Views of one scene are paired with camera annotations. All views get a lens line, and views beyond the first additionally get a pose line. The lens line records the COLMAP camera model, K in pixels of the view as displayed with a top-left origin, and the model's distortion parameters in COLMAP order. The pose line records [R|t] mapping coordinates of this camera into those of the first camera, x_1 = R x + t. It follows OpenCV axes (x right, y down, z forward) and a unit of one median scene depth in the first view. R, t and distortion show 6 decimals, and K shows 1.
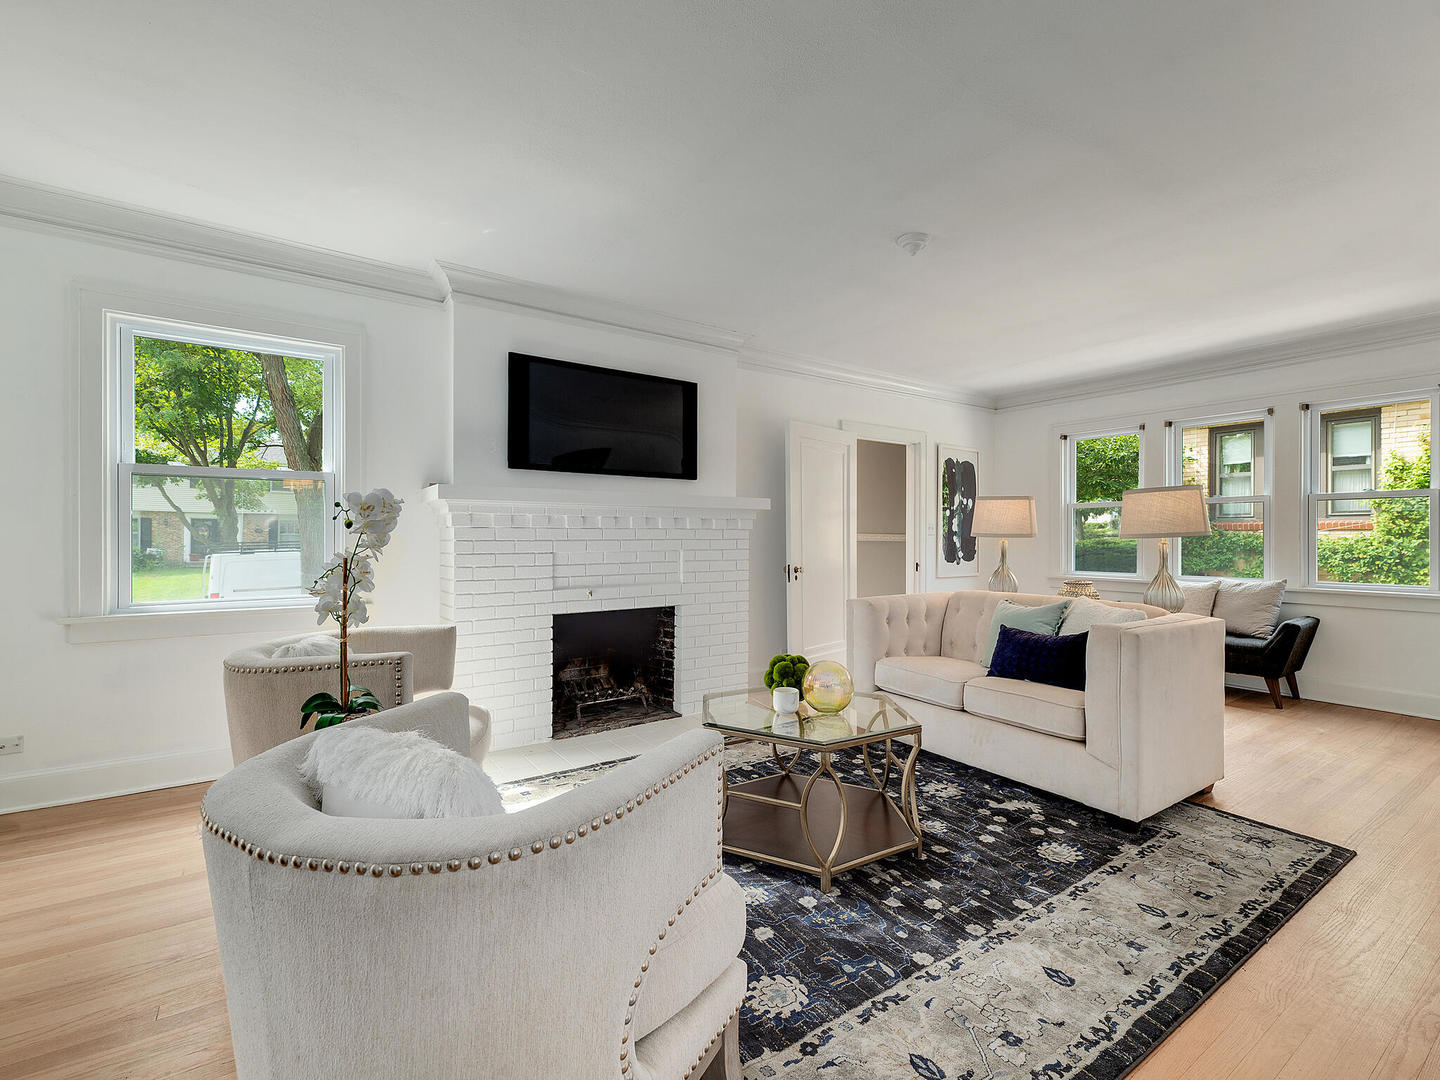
lens RADIAL K [[601.5, 0, 720.0], [0, 601.5, 540.0], [0, 0, 1]] dist [-0.000083, -0.000038]
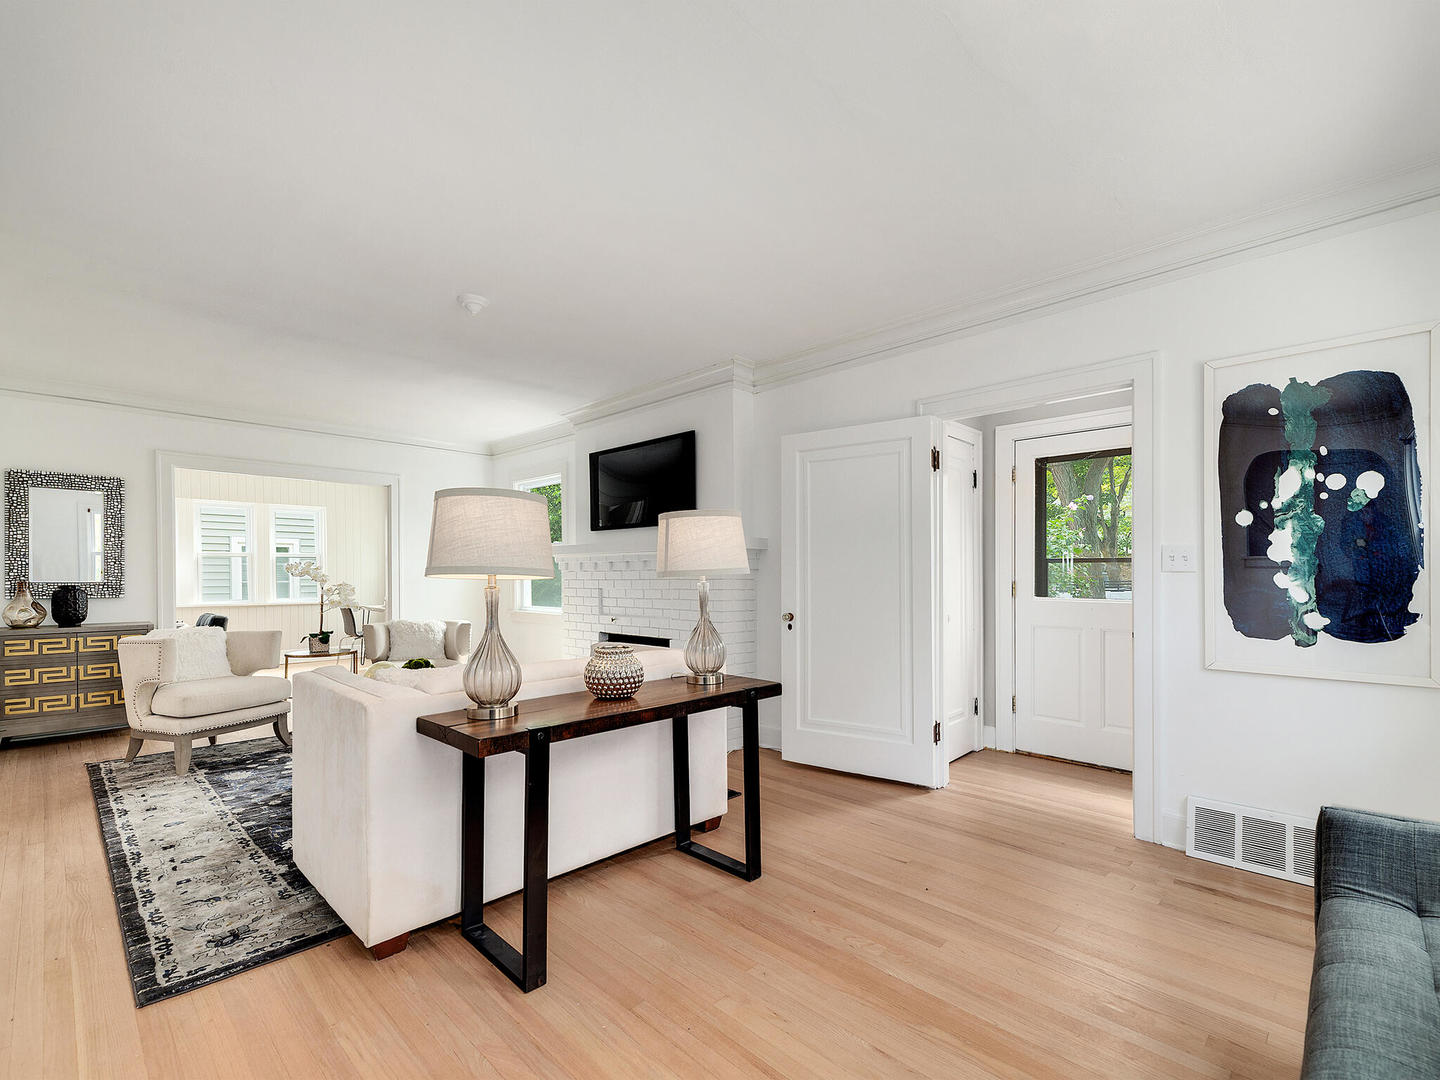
lens RADIAL K [[650.9, 0, 726.1], [0, 650.9, 548.5], [0, 0, 1]] dist [0.015332, 0.000359]
pose [[0.233381, -0.045461, -0.971322, 1.079134], [-0.006606, 0.998809, -0.048335, 0.000377], [0.972363, 0.017697, 0.232803, 0.795784]]
